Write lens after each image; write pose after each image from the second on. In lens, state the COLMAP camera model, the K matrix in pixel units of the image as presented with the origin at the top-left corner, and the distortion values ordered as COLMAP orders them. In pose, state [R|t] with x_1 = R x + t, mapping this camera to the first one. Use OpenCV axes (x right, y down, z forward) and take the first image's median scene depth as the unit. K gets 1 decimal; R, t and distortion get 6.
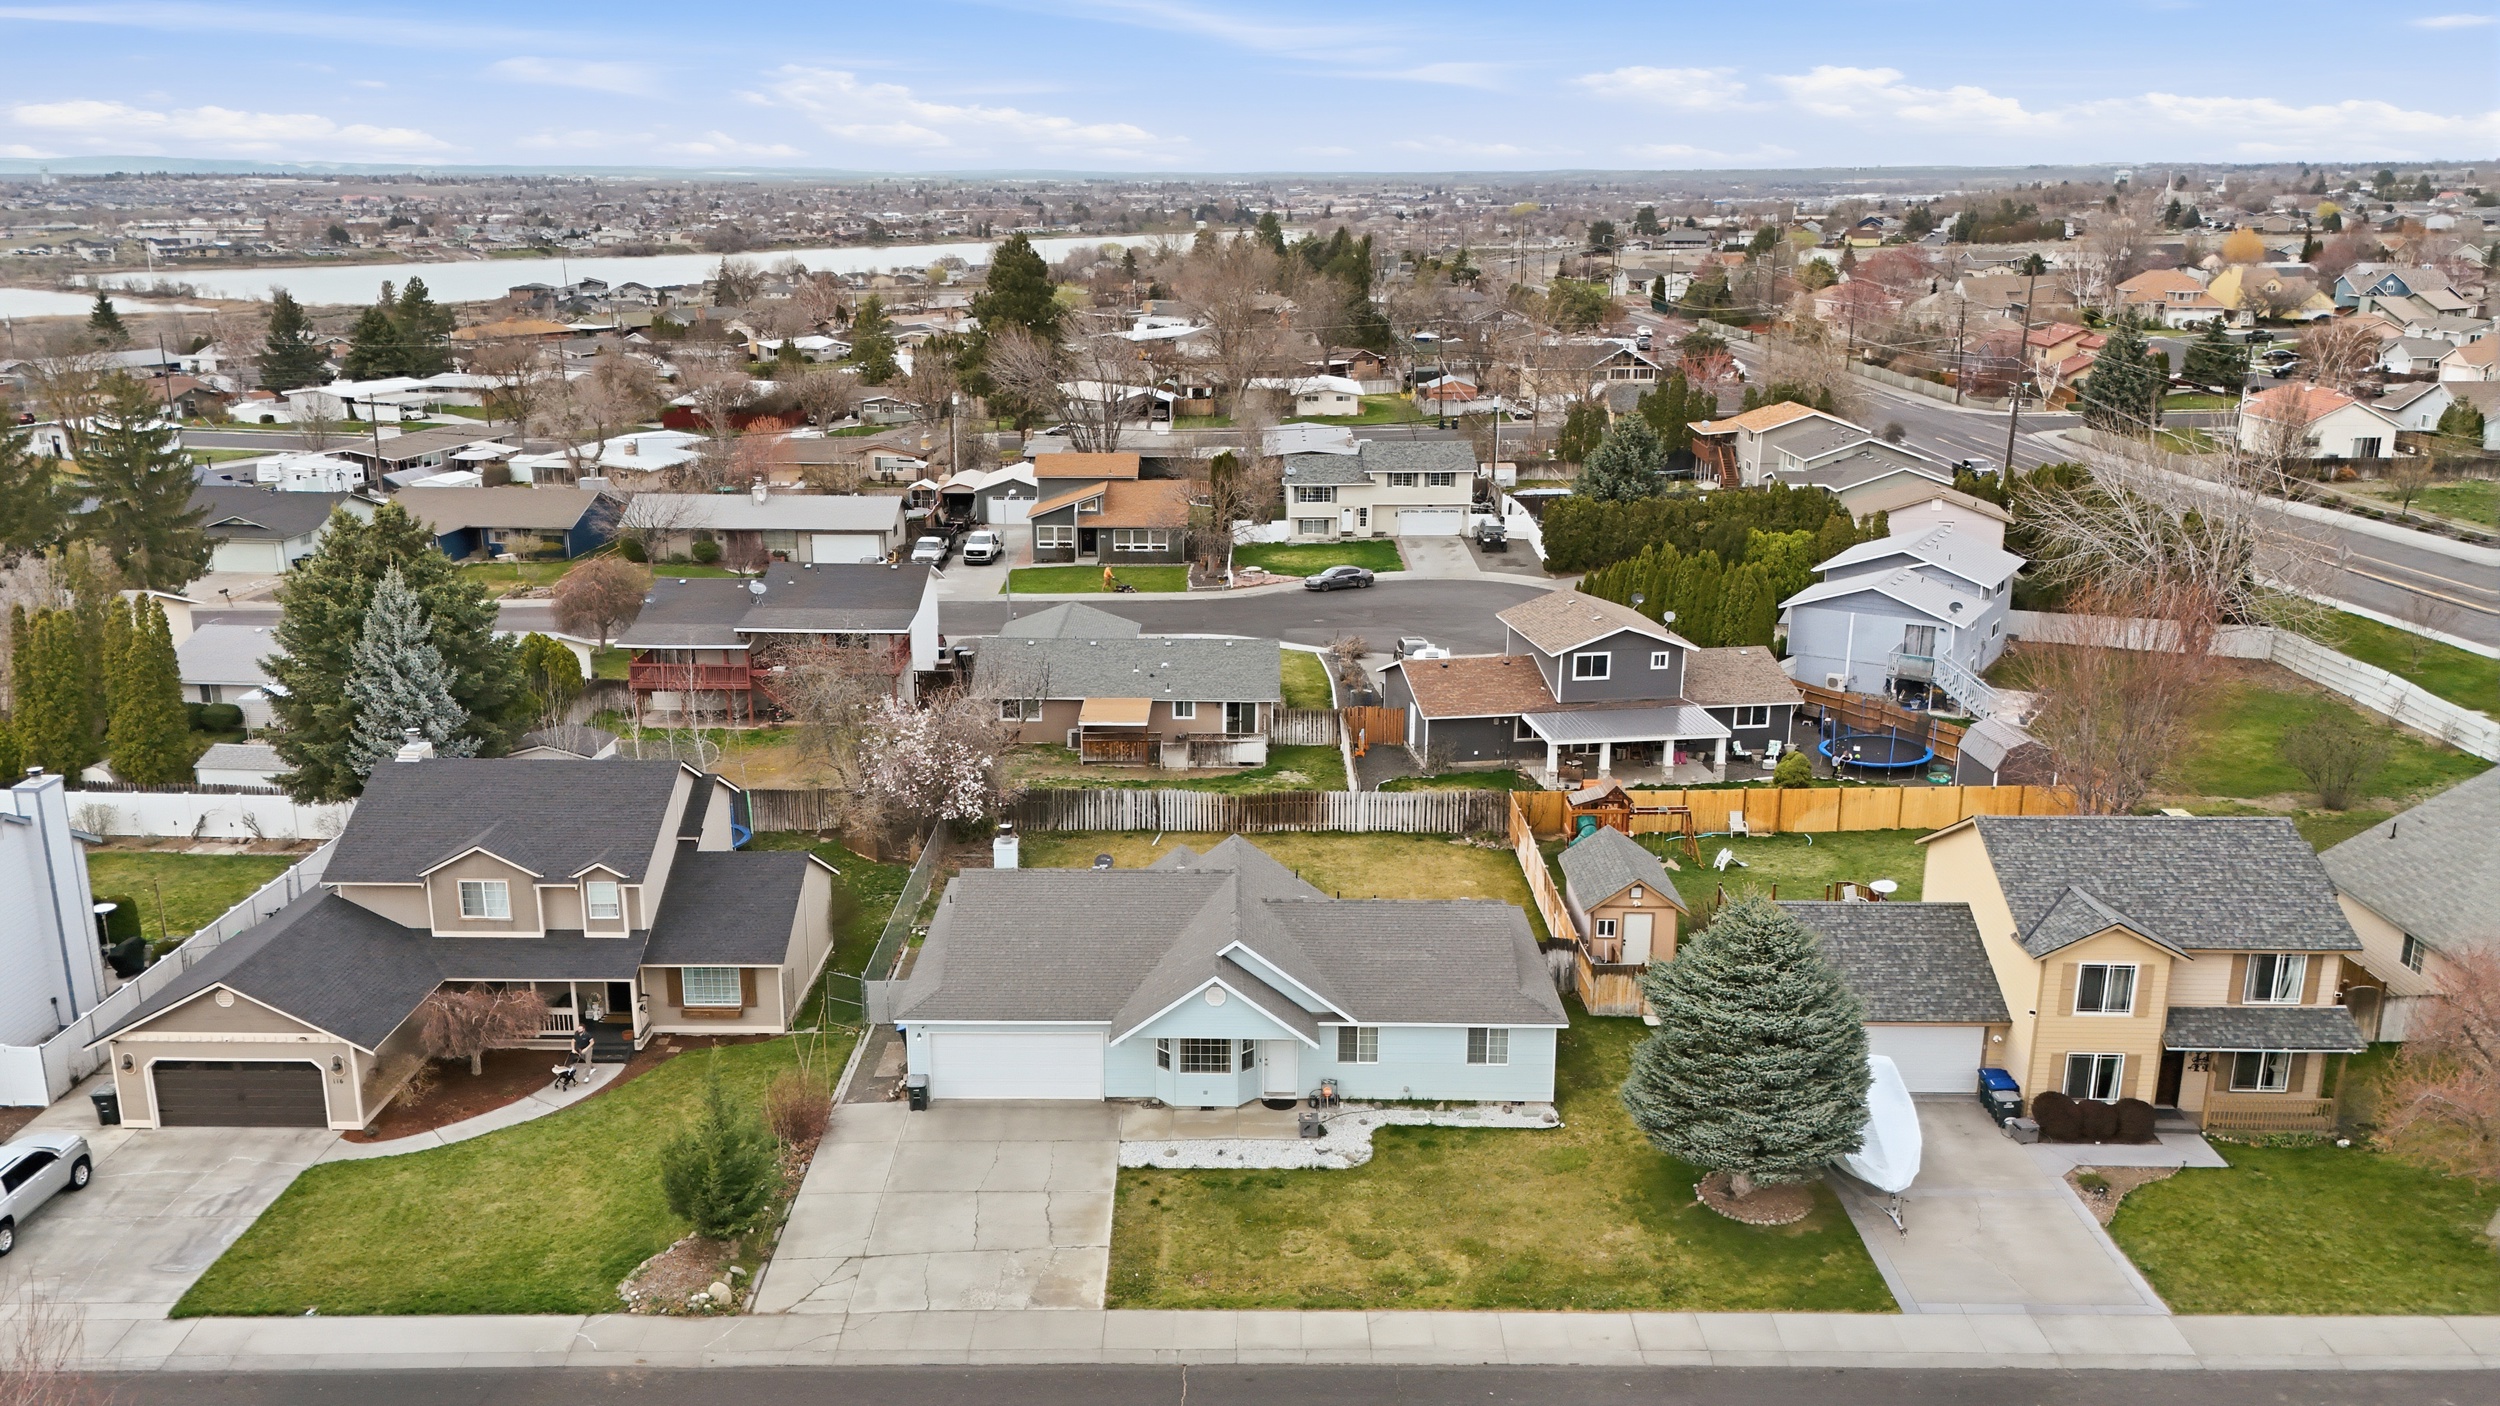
lens RADIAL K [[1975.9, 0, 1207.7], [0, 1975.9, 711.0], [0, 0, 1]] dist [0.104739, -0.153377]
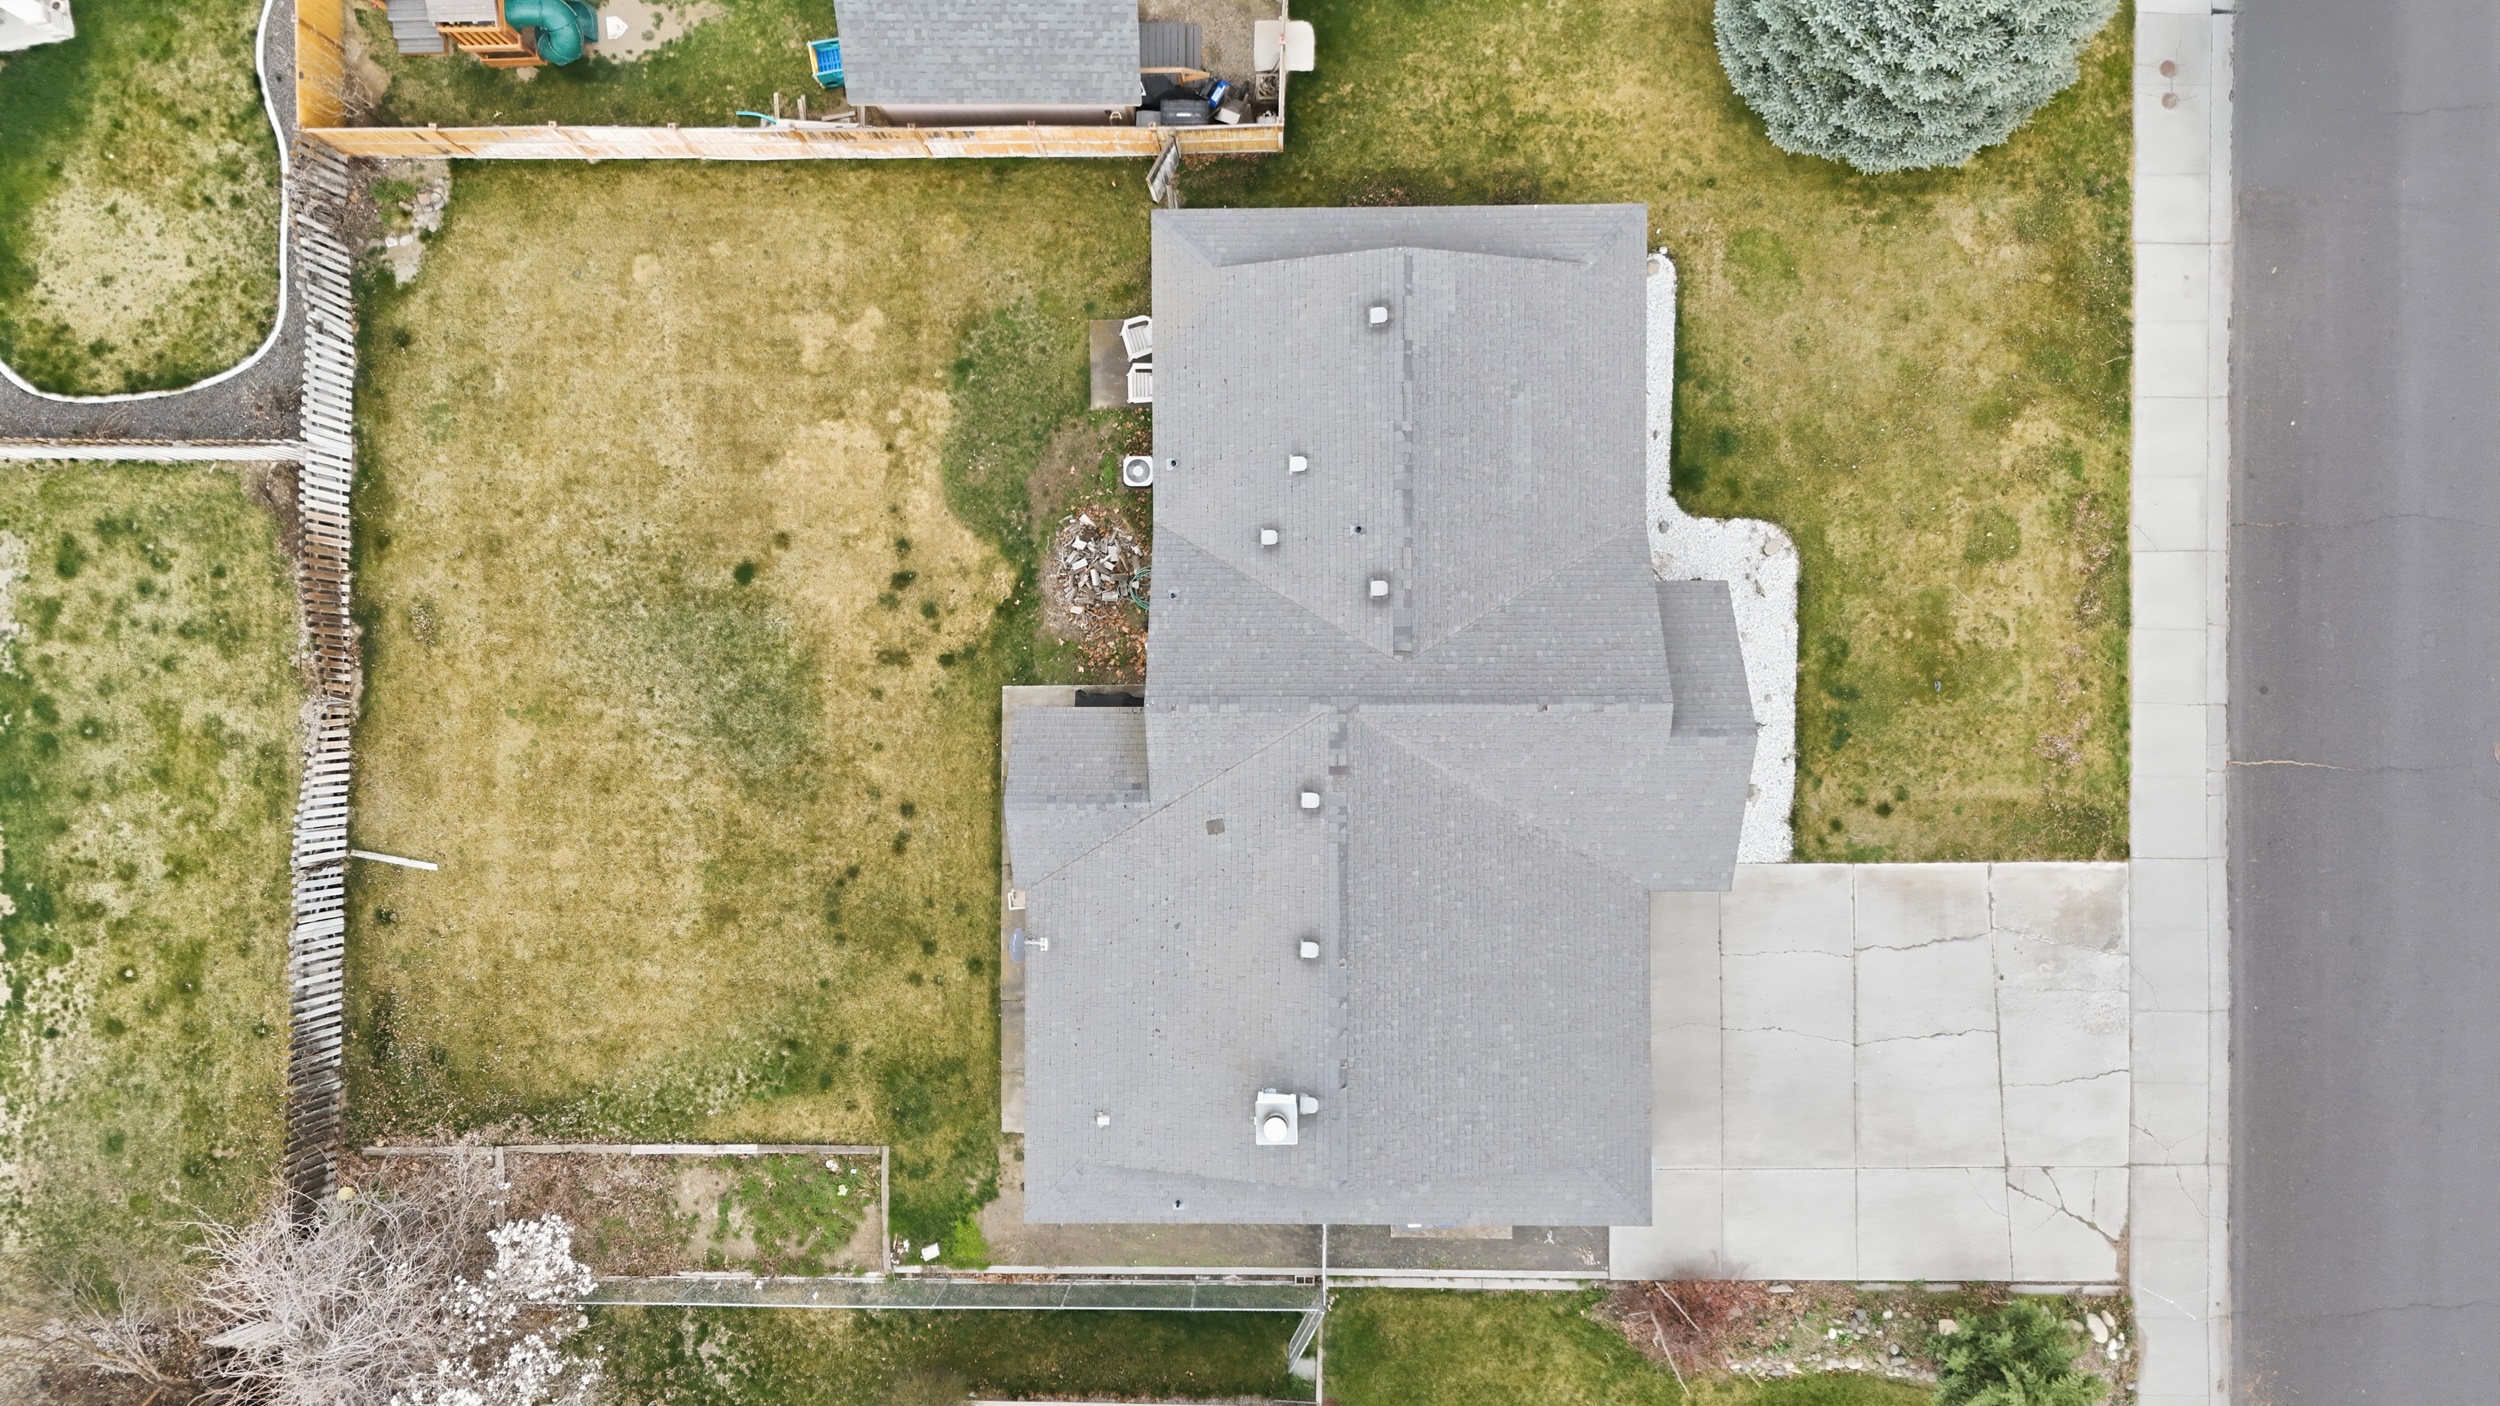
lens RADIAL K [[1835.4, 0, 1280.9], [0, 1835.4, 694.5], [0, 0, 1]] dist [0.096112, -0.109140]
pose [[-0.012181, -0.999851, 0.012214, 0.007635], [0.277728, 0.008351, 0.960624, -0.322929], [-0.960583, 0.015094, 0.277585, 0.647929]]
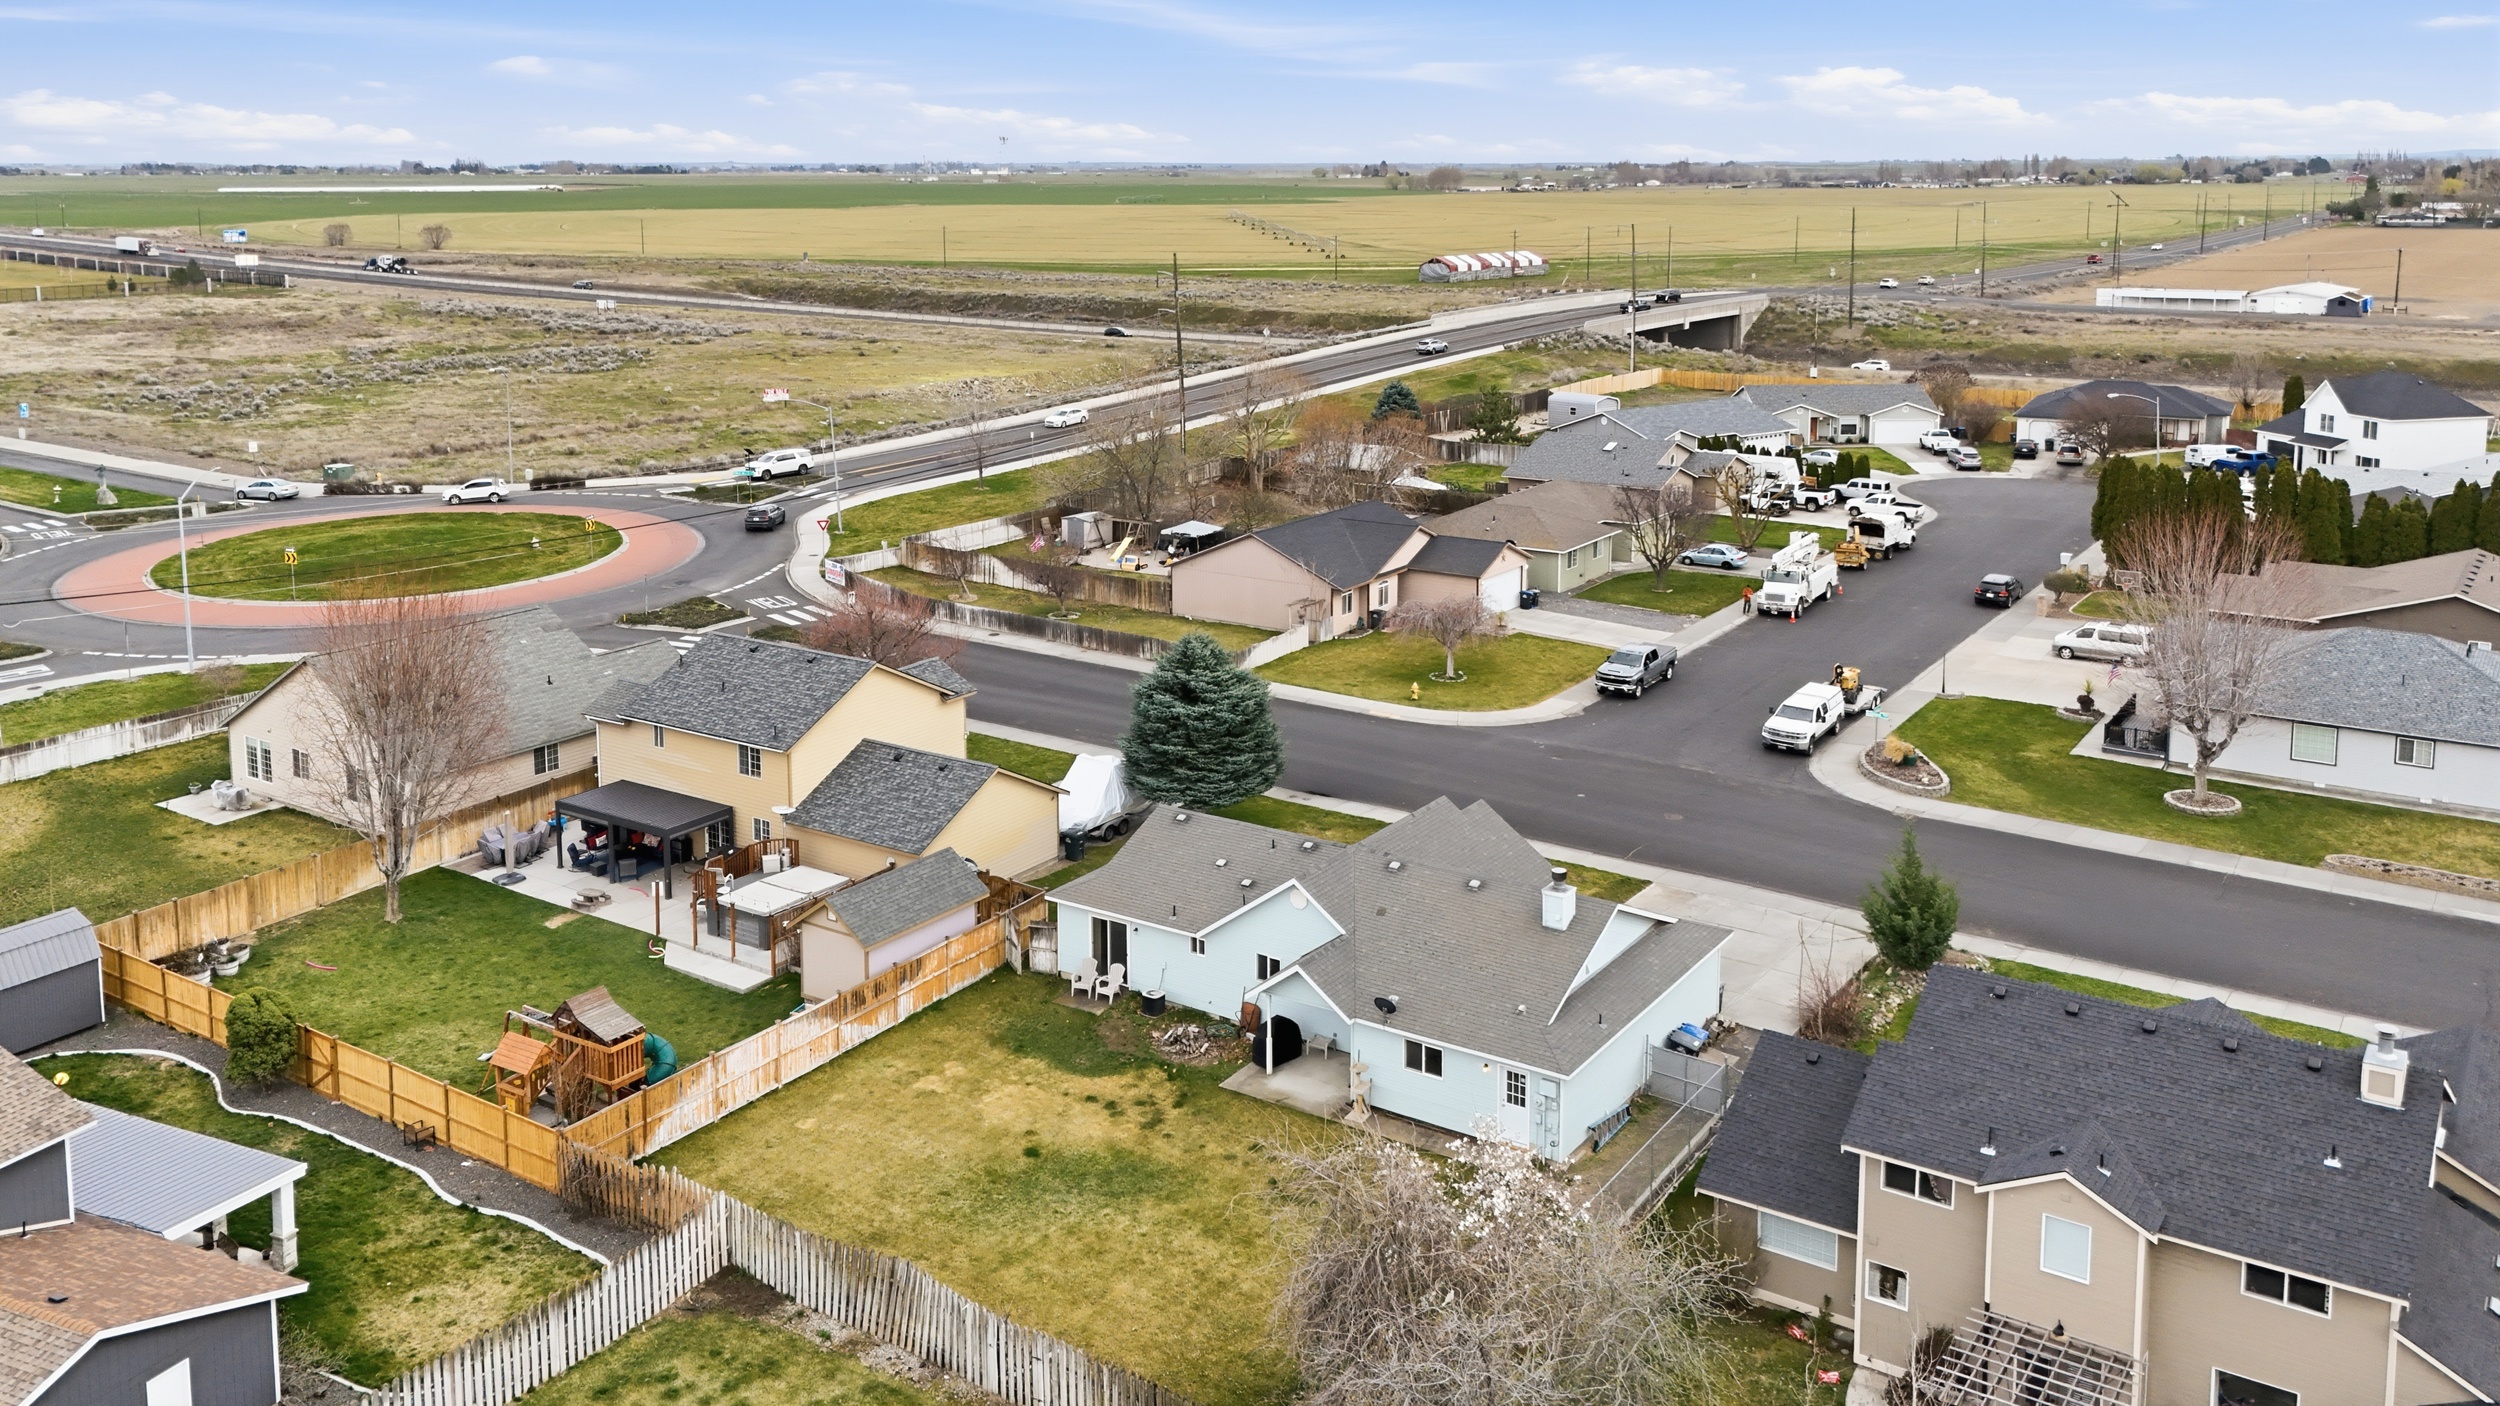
lens RADIAL K [[1975.9, 0, 1207.7], [0, 1975.9, 711.0], [0, 0, 1]] dist [0.104739, -0.153377]
pose [[-0.830720, -0.128428, 0.541673, -0.332752], [0.156300, 0.880079, 0.448365, -0.316444], [-0.534298, 0.457130, -0.711026, 1.271115]]
